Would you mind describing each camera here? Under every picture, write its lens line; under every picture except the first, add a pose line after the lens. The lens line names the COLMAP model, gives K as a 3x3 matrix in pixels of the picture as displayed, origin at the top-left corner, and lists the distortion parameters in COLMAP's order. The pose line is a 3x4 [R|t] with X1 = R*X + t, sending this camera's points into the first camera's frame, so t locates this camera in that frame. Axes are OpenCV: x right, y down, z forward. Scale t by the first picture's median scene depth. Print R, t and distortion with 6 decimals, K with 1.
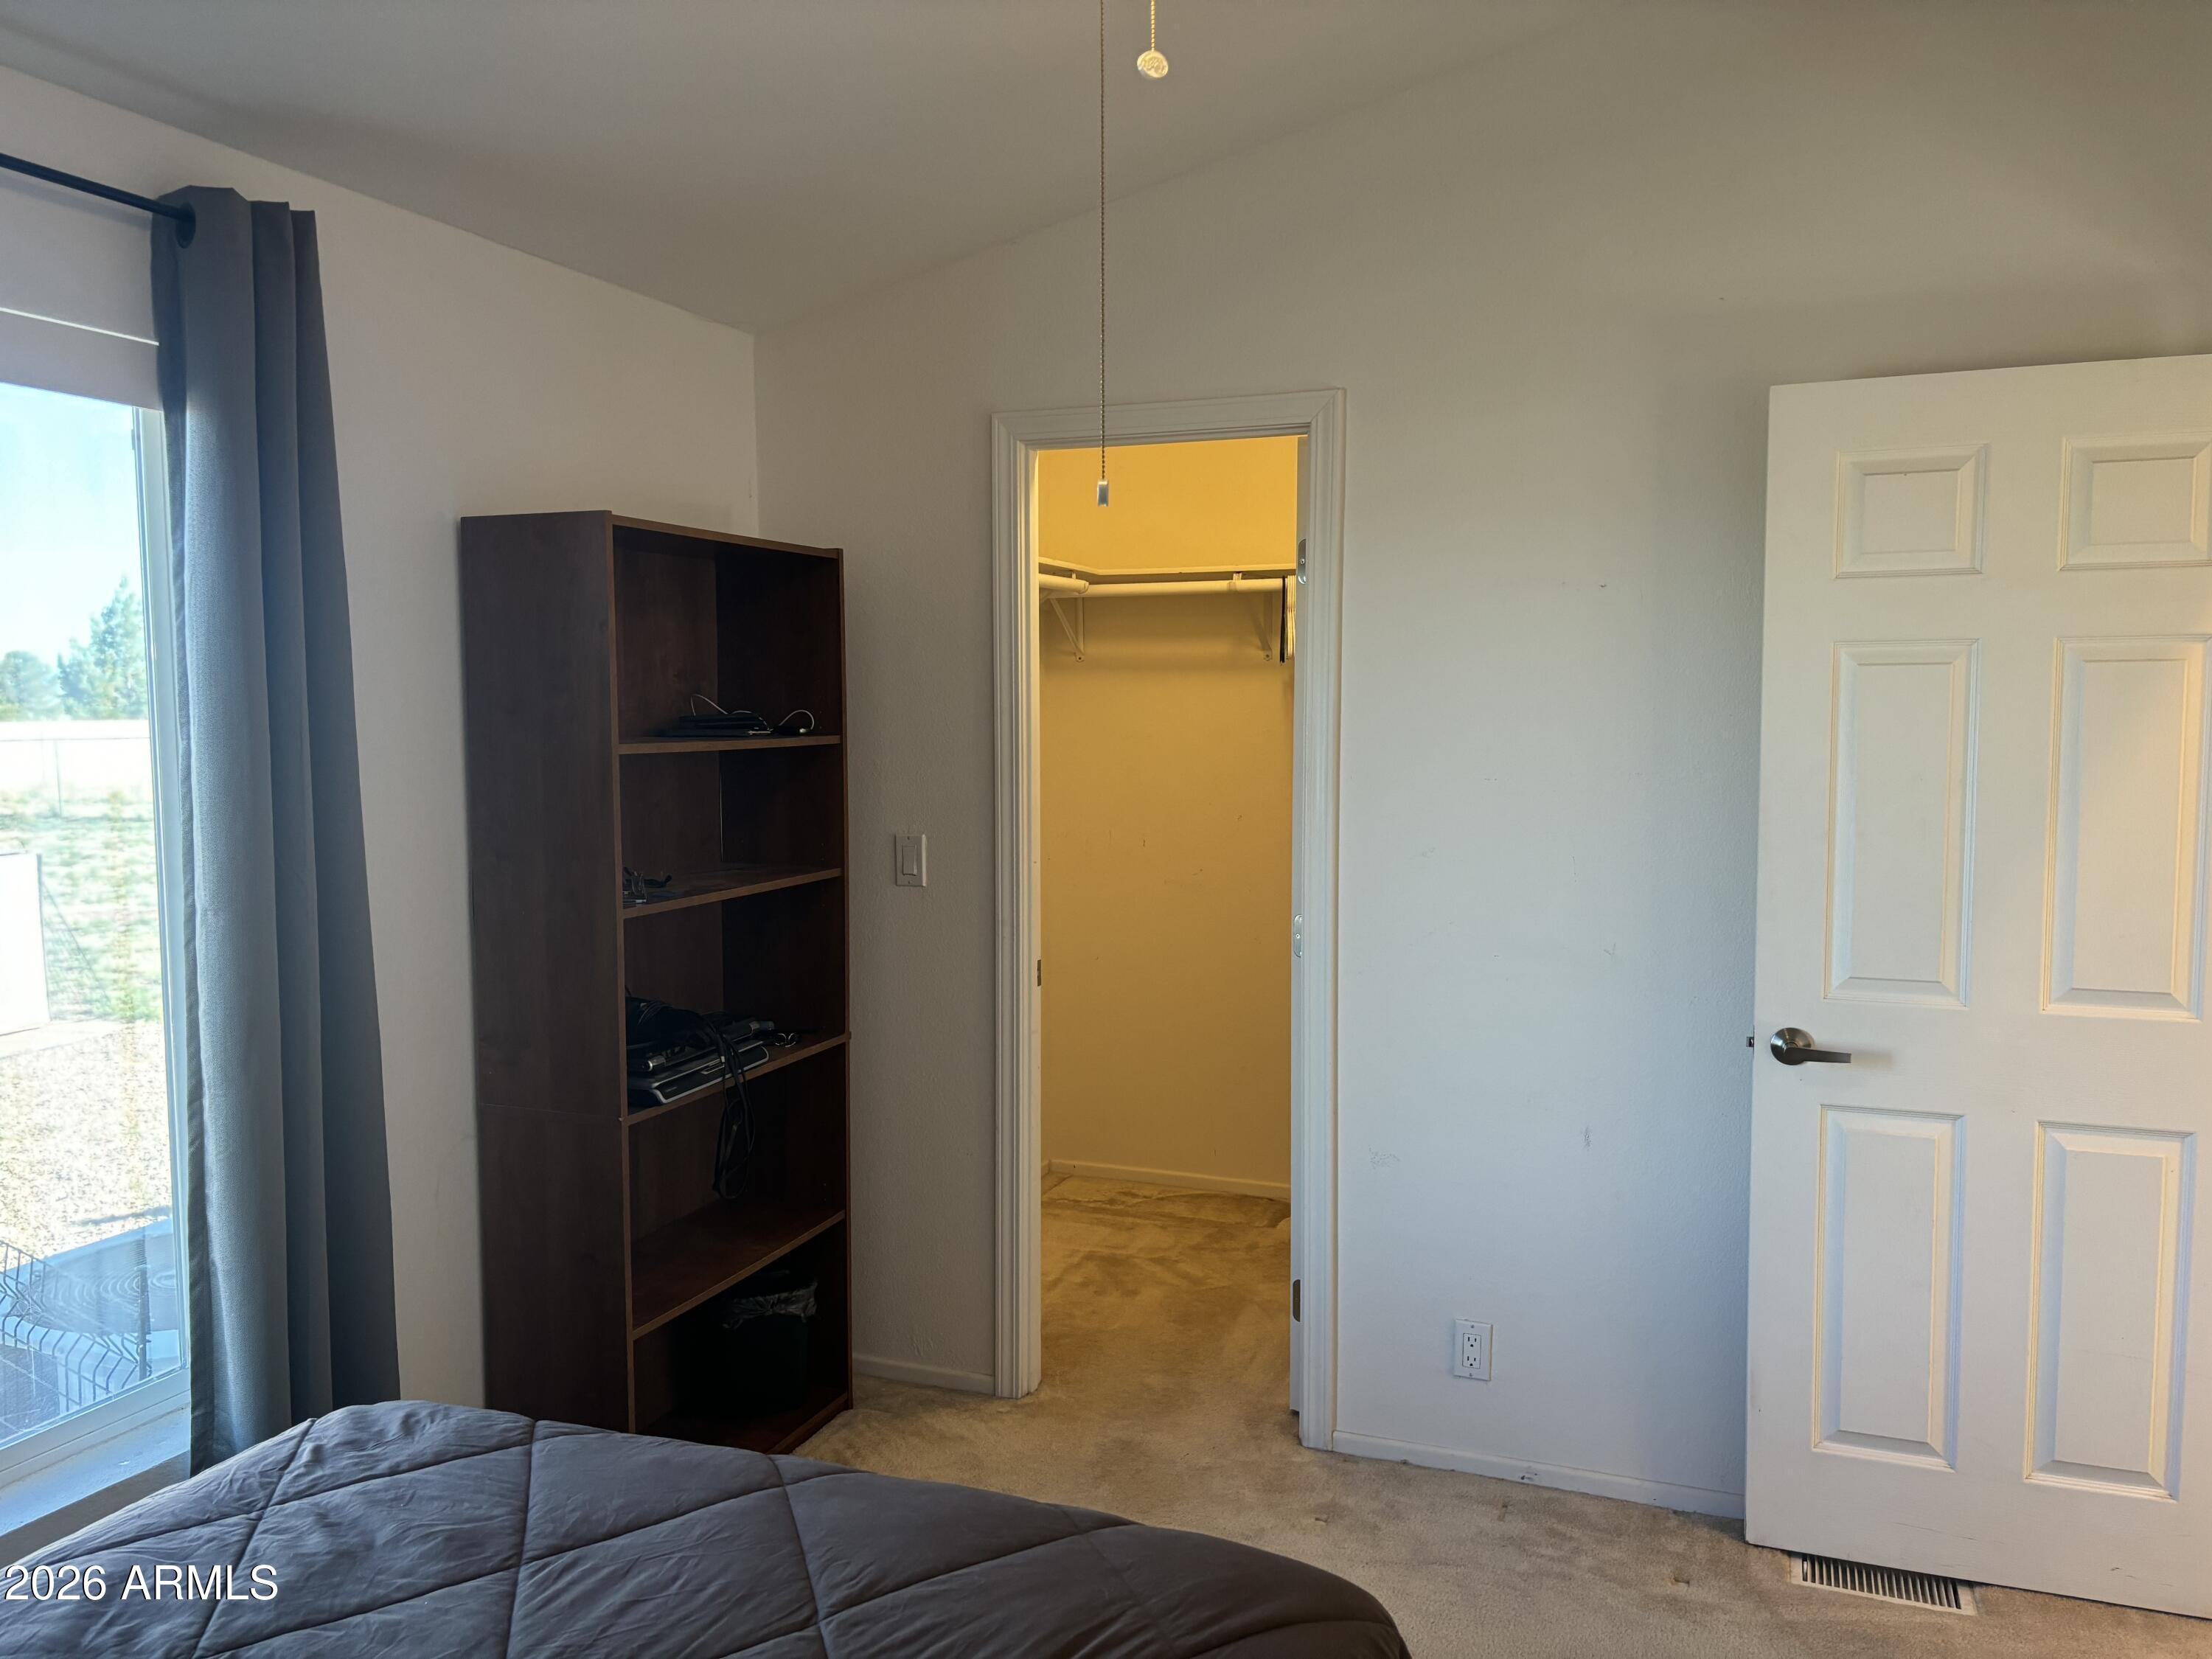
lens RADIAL K [[1678.0, 0, 1106.0], [0, 1678.0, 829.5], [0, 0, 1]] dist [0.043663, -0.009912]
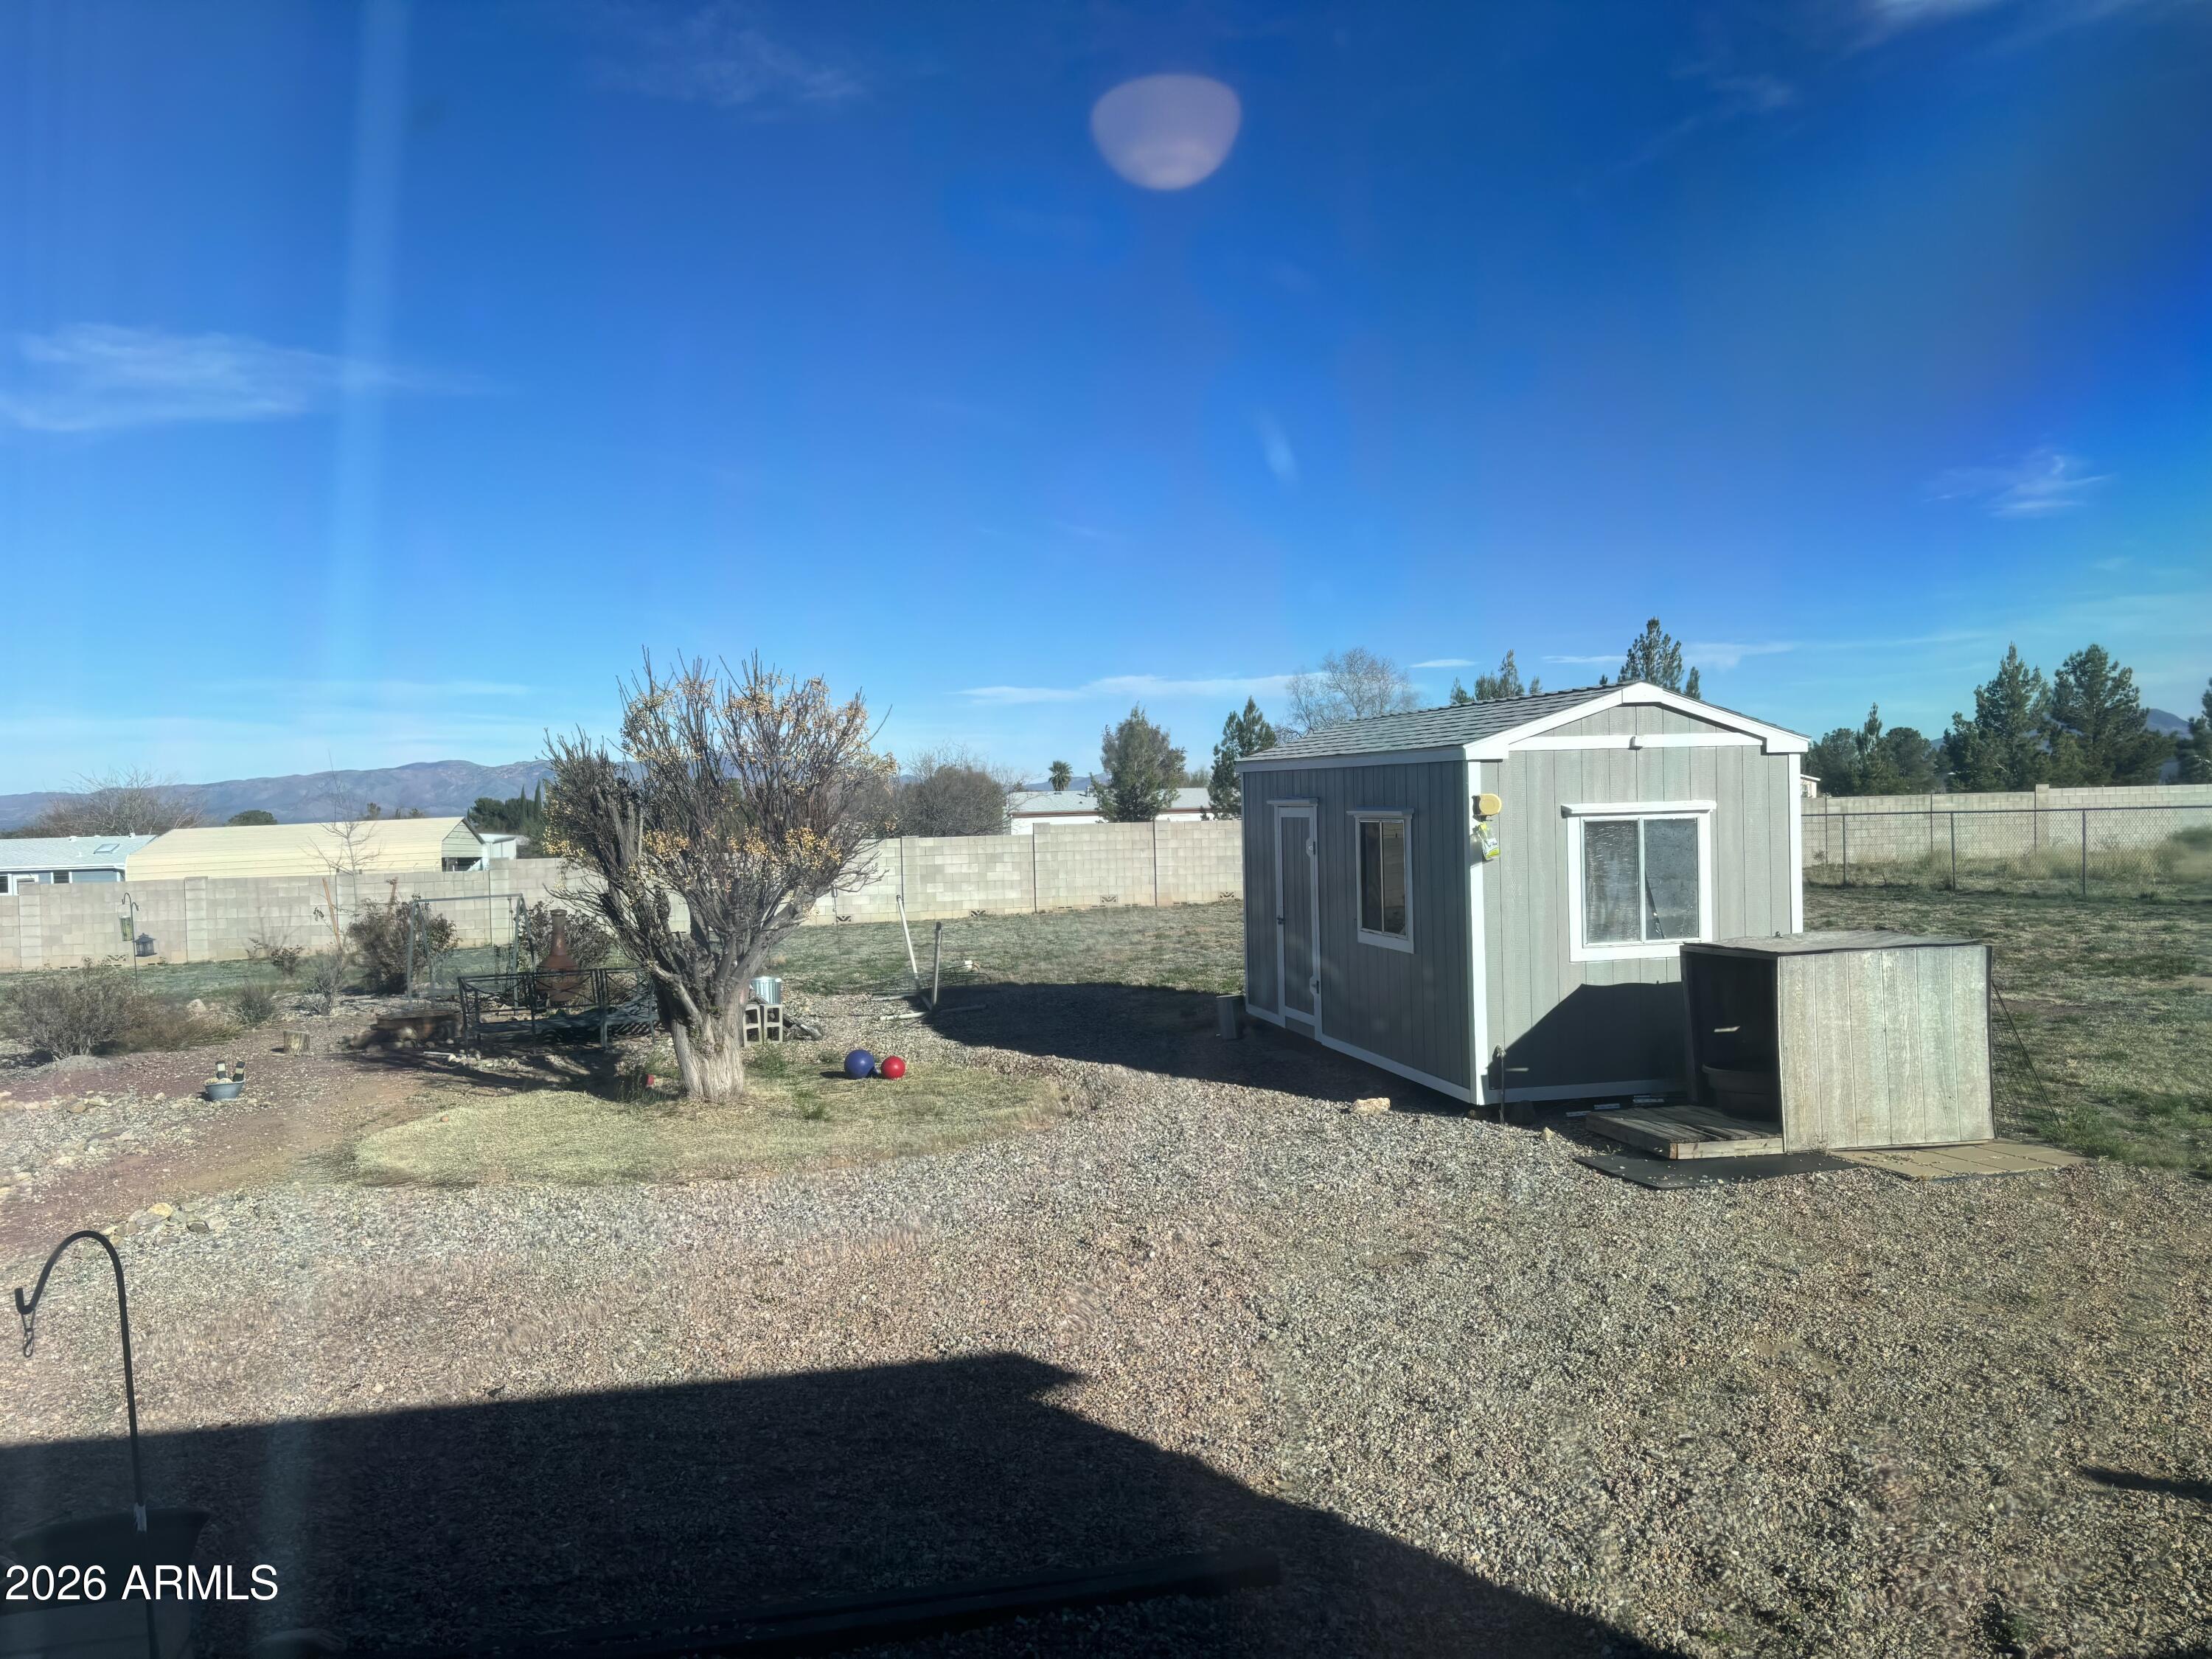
lens RADIAL K [[1678.0, 0, 1106.0], [0, 1678.0, 829.5], [0, 0, 1]] dist [0.043663, -0.009912]
pose [[0.538244, 0.013417, -0.842682, -0.088042], [-0.049339, 0.998660, -0.015614, -0.004404], [0.841344, 0.049981, 0.538184, 0.096920]]
